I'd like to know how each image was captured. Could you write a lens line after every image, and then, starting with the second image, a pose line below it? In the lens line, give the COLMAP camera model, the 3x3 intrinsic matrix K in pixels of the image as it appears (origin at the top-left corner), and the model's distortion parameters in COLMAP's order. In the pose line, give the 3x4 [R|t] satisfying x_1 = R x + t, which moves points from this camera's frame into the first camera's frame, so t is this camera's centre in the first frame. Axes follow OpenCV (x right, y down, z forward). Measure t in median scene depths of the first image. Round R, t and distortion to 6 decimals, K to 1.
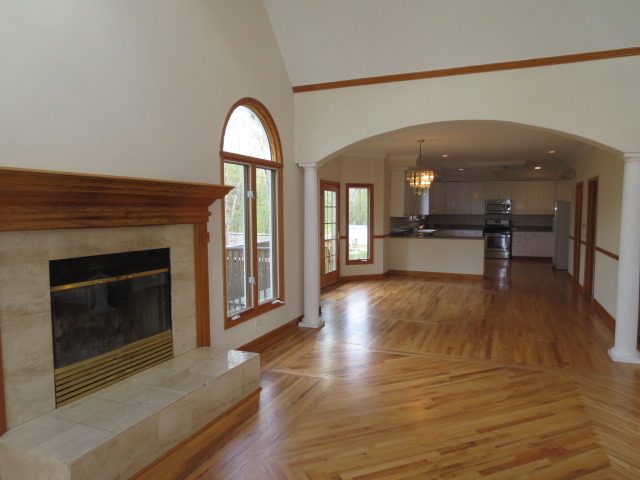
lens RADIAL K [[453.5, 0, 320.0], [0, 453.5, 240.0], [0, 0, 1]] dist [-0.024905, 0.004867]
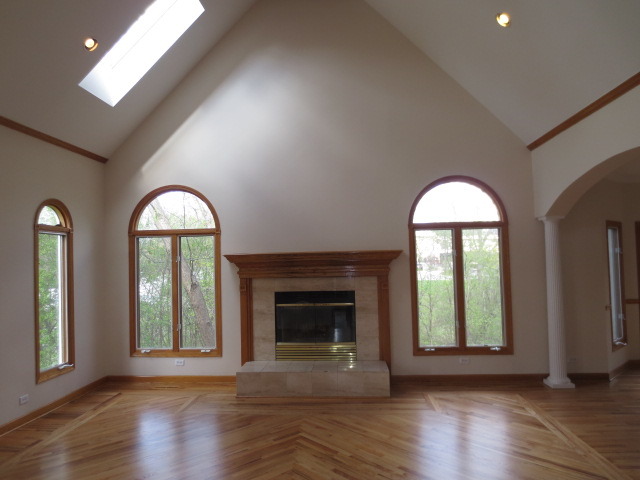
lens RADIAL K [[453.5, 0, 320.0], [0, 453.5, 240.0], [0, 0, 1]] dist [-0.024905, 0.004867]
pose [[0.321597, -0.047565, -0.945681, 1.323563], [-0.039717, 0.997181, -0.063662, -0.062969], [0.946043, 0.058033, 0.318801, 0.392603]]
